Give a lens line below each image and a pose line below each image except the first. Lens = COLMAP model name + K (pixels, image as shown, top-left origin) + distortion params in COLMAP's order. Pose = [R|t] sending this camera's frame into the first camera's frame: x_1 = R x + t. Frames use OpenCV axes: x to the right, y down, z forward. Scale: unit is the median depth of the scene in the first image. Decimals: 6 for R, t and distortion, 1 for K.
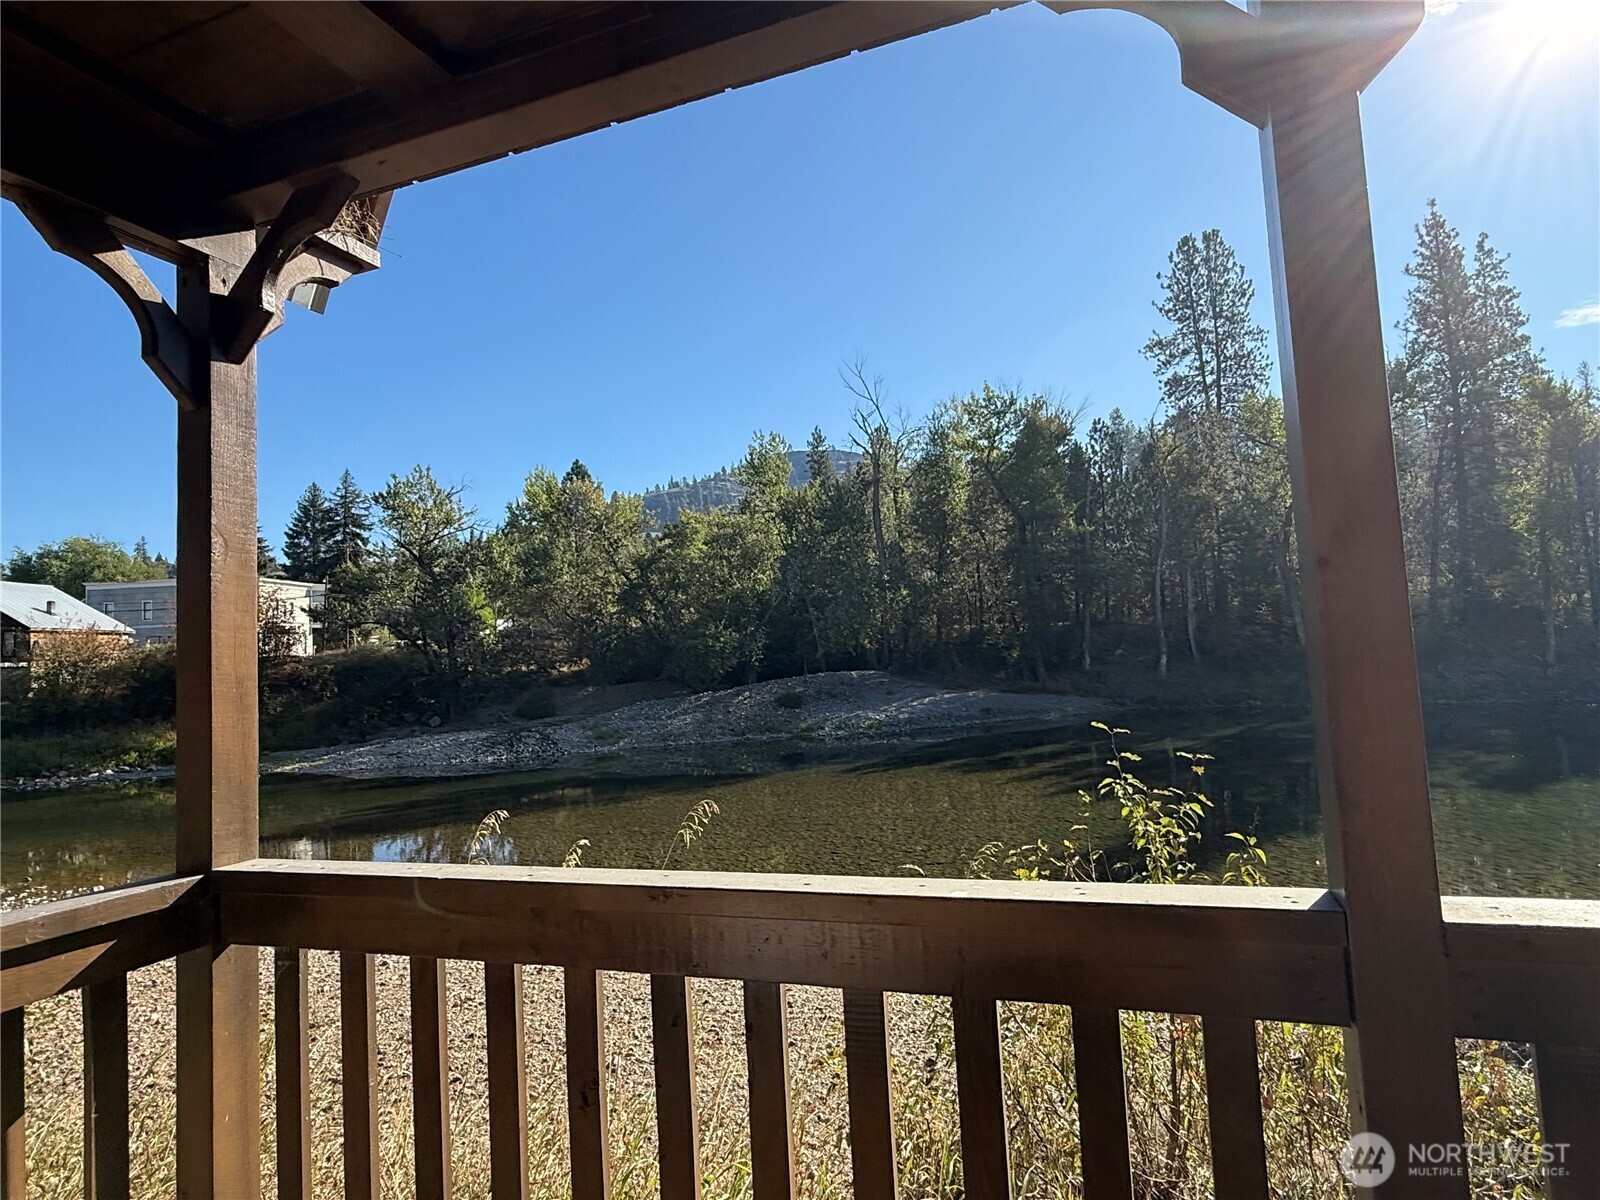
lens RADIAL K [[893.2, 0, 803.0], [0, 893.2, 596.1], [0, 0, 1]] dist [0.000958, 0.000265]
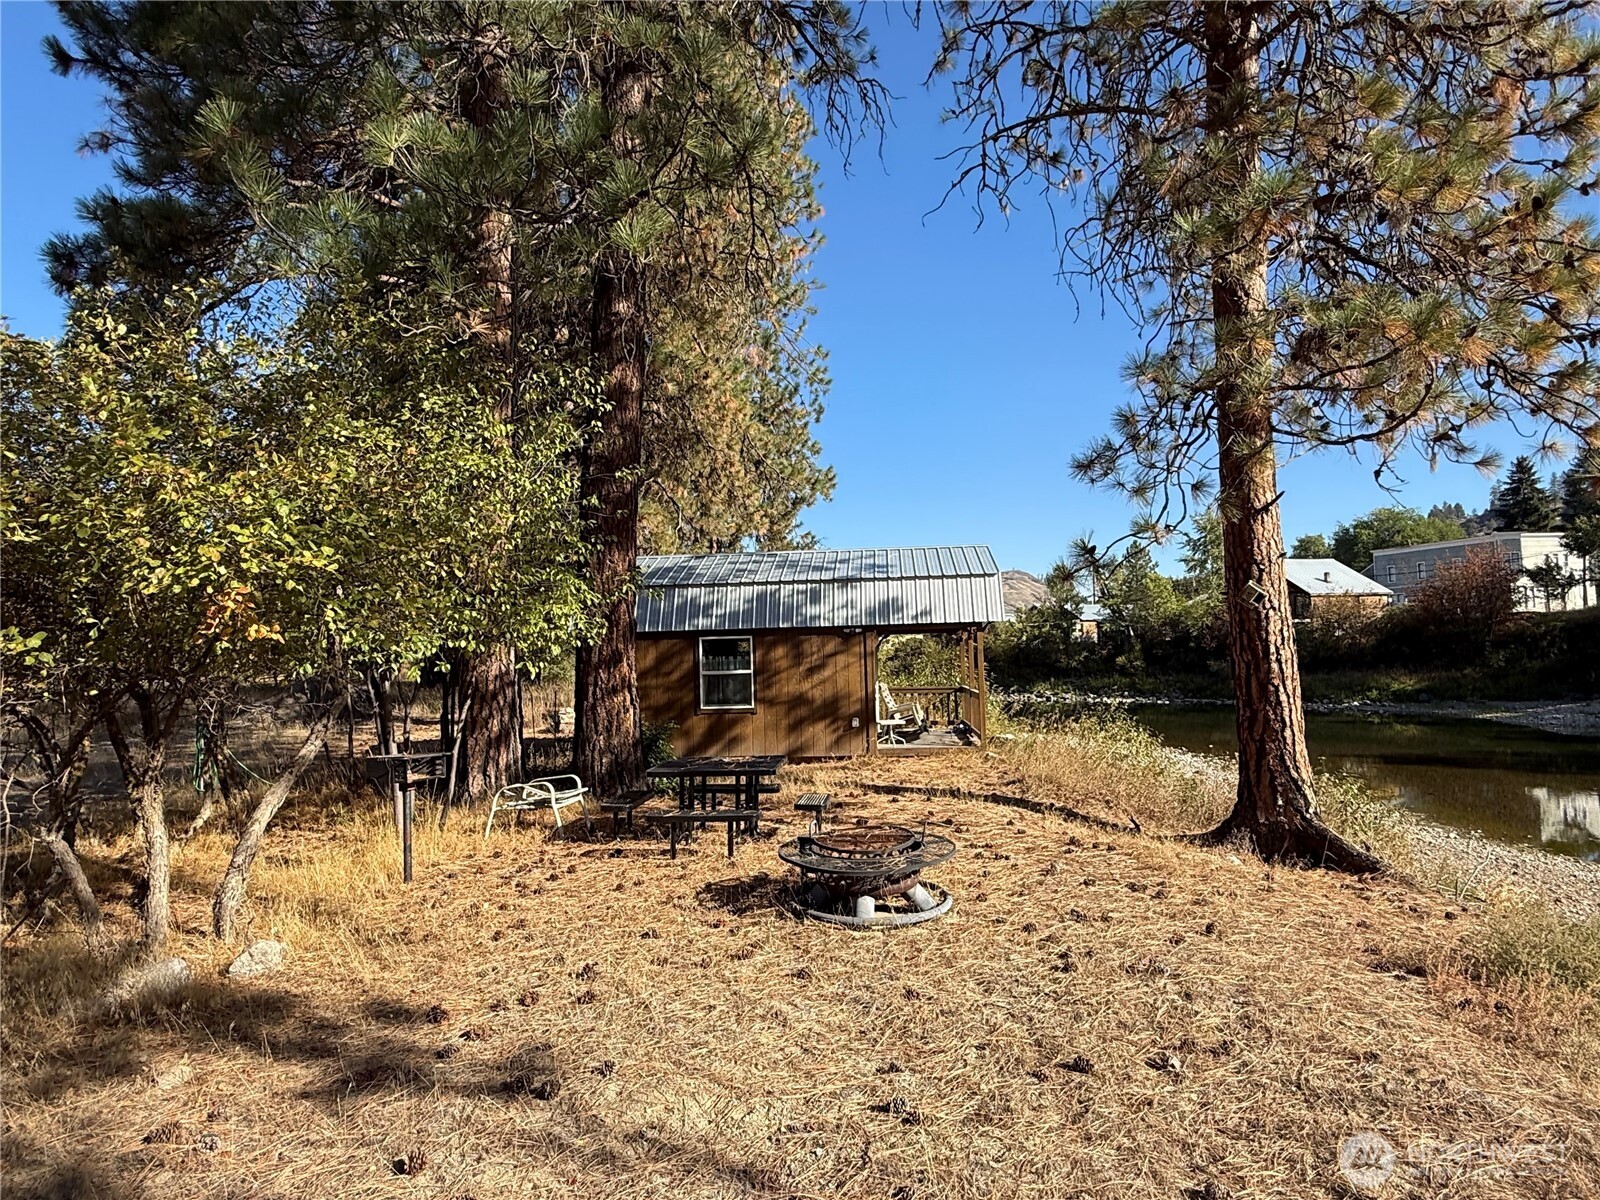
lens RADIAL K [[893.2, 0, 794.8], [0, 893.2, 601.8], [0, 0, 1]] dist [0.000958, 0.000265]
pose [[0.247690, -0.011916, -0.968766, 0.247215], [0.081000, 0.996678, 0.008450, -0.025862], [0.965447, -0.080563, 0.247832, -0.095040]]
